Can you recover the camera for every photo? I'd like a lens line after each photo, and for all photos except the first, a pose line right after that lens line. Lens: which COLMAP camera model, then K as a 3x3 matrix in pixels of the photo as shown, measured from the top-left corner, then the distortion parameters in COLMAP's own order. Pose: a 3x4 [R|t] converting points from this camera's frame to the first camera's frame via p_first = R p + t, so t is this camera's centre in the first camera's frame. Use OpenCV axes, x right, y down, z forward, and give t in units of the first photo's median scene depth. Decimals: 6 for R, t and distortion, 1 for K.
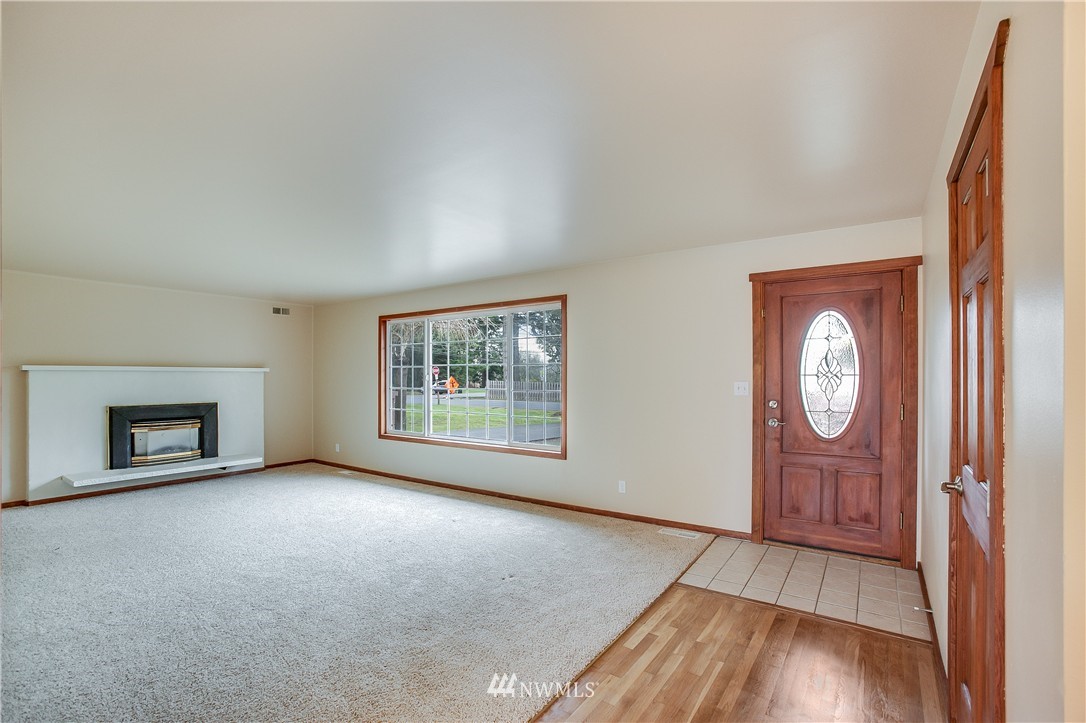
lens RADIAL K [[513.5, 0, 546.7], [0, 513.5, 368.1], [0, 0, 1]] dist [-0.079787, 0.036355]
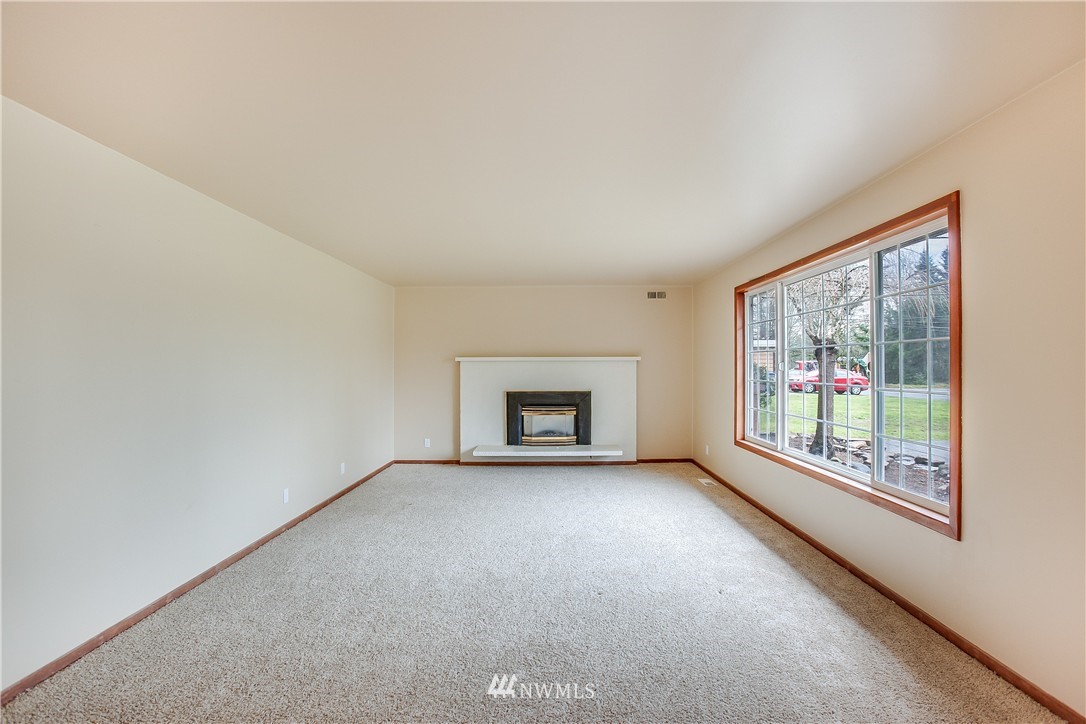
lens RADIAL K [[513.5, 0, 546.7], [0, 513.5, 368.6], [0, 0, 1]] dist [-0.079787, 0.036355]
pose [[0.559896, 0.003211, -0.828557, 0.168931], [0.014717, 0.999796, 0.013820, 0.007330], [0.828432, -0.019932, 0.559735, 0.372277]]
